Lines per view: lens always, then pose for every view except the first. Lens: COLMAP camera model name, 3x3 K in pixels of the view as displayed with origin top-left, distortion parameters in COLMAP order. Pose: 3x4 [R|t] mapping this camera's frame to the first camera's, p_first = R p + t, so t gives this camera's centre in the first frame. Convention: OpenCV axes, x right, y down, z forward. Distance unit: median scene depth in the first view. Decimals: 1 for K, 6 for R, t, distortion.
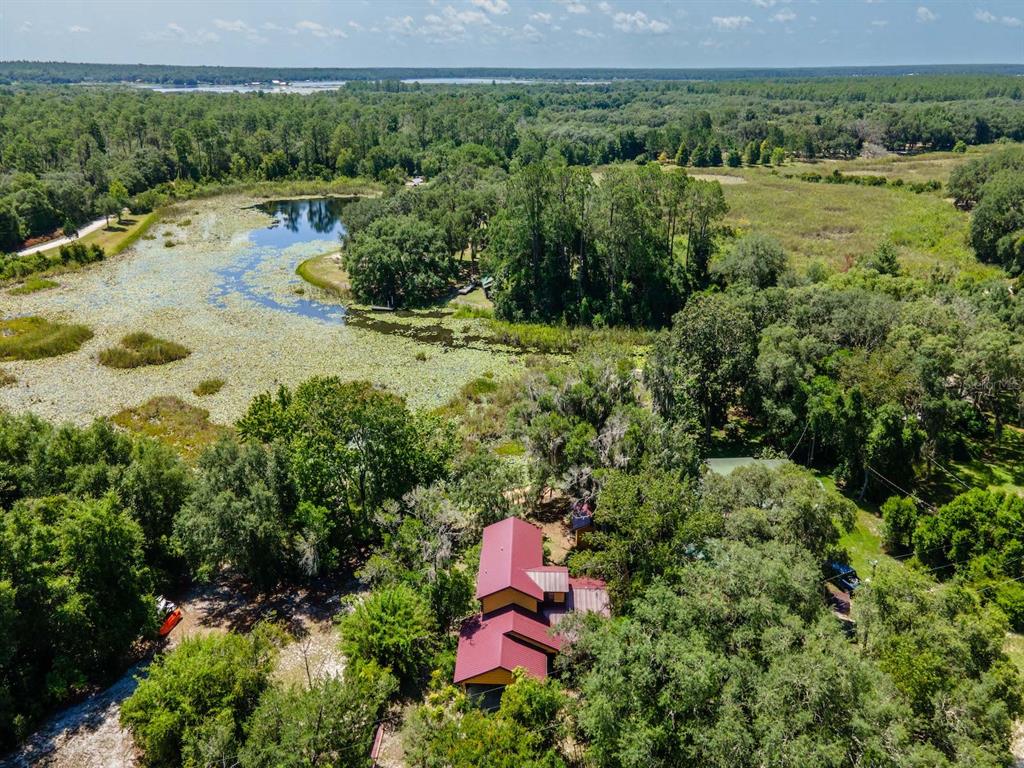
lens RADIAL K [[823.4, 0, 514.0], [0, 823.4, 328.0], [0, 0, 1]] dist [0.034523, 0.017433]
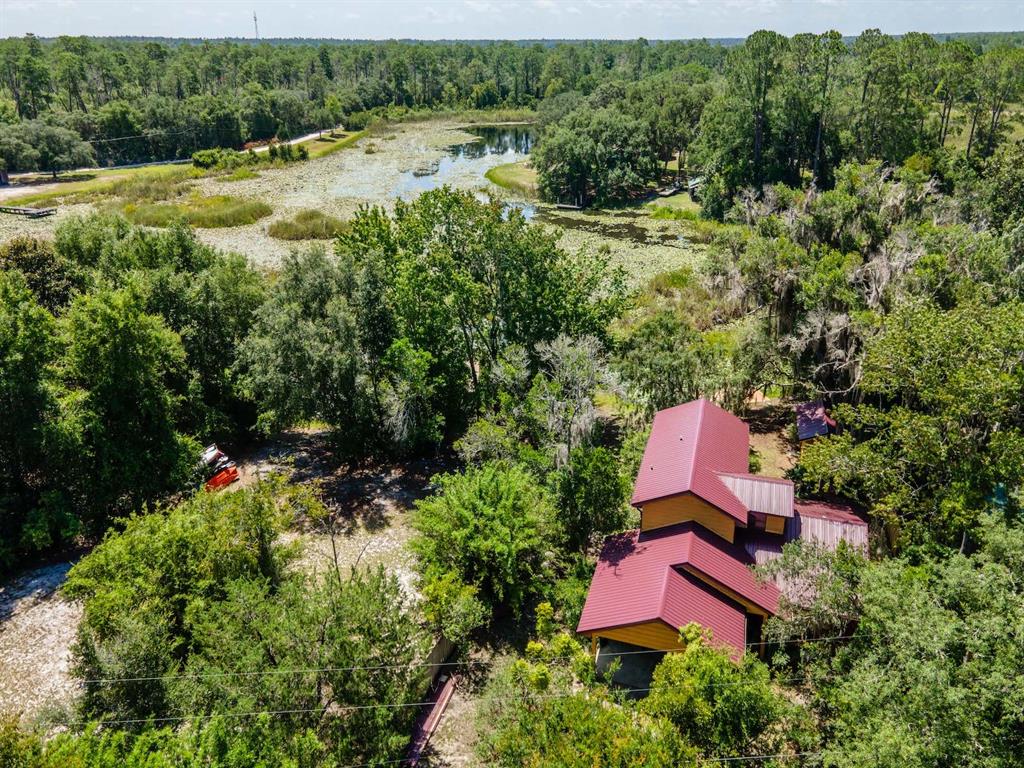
lens RADIAL K [[779.7, 0, 501.4], [0, 779.7, 291.4], [0, 0, 1]] dist [0.044176, 0.000038]
pose [[0.959706, 0.071949, -0.271639, 0.004197], [-0.077904, 0.996898, -0.011187, 0.093937], [0.269991, 0.031898, 0.962334, 0.209872]]
